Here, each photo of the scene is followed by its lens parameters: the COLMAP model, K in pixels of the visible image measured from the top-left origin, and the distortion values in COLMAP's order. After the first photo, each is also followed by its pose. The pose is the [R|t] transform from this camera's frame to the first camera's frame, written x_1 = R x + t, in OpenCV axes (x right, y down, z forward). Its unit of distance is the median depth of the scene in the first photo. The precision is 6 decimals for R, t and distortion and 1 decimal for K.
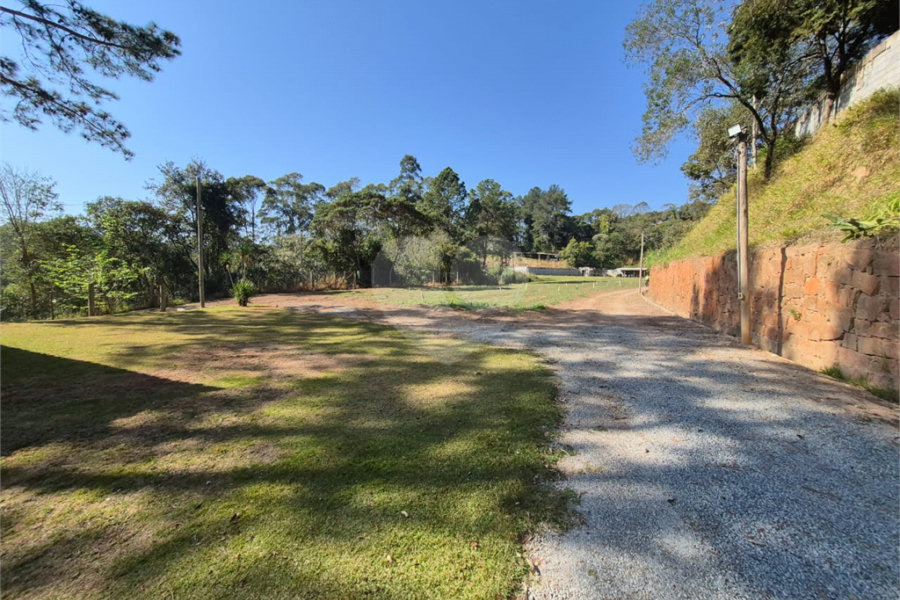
lens RADIAL K [[351.4, 0, 441.8], [0, 351.4, 295.8], [0, 0, 1]] dist [-0.010544, -0.000368]
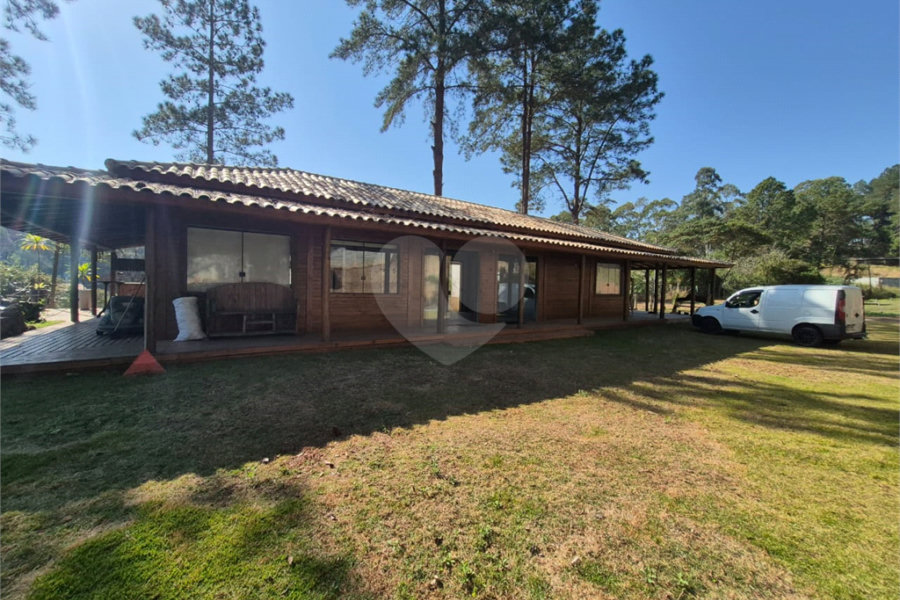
lens RADIAL K [[351.4, 0, 447.5], [0, 351.4, 300.9], [0, 0, 1]] dist [-0.010544, -0.000368]
pose [[0.801616, 0.016597, -0.597609, -0.607133], [-0.032094, 0.999368, -0.015296, 0.075525], [0.596977, 0.031441, 0.801642, -1.460829]]
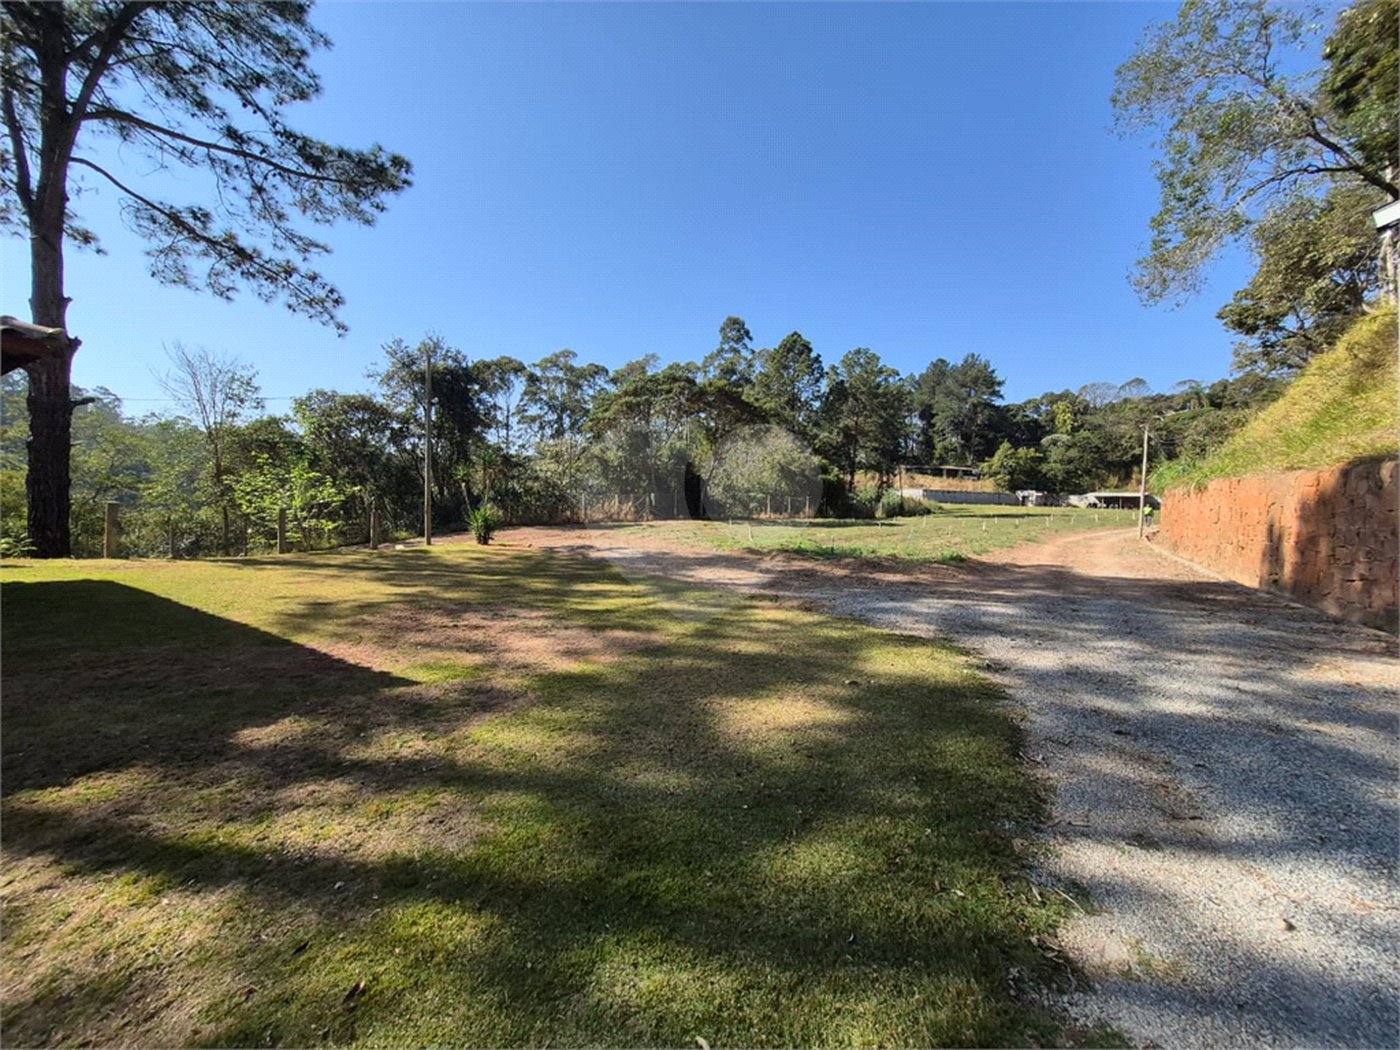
lens RADIAL K [[542.6, 0, 686.1], [0, 542.6, 519.3], [0, 0, 1]] dist [-0.016058, 0.000047]
pose [[0.984819, 0.015841, -0.172857, -0.003463], [-0.020241, 0.999514, -0.023723, -0.001900], [0.172397, 0.026861, 0.984661, 0.049549]]
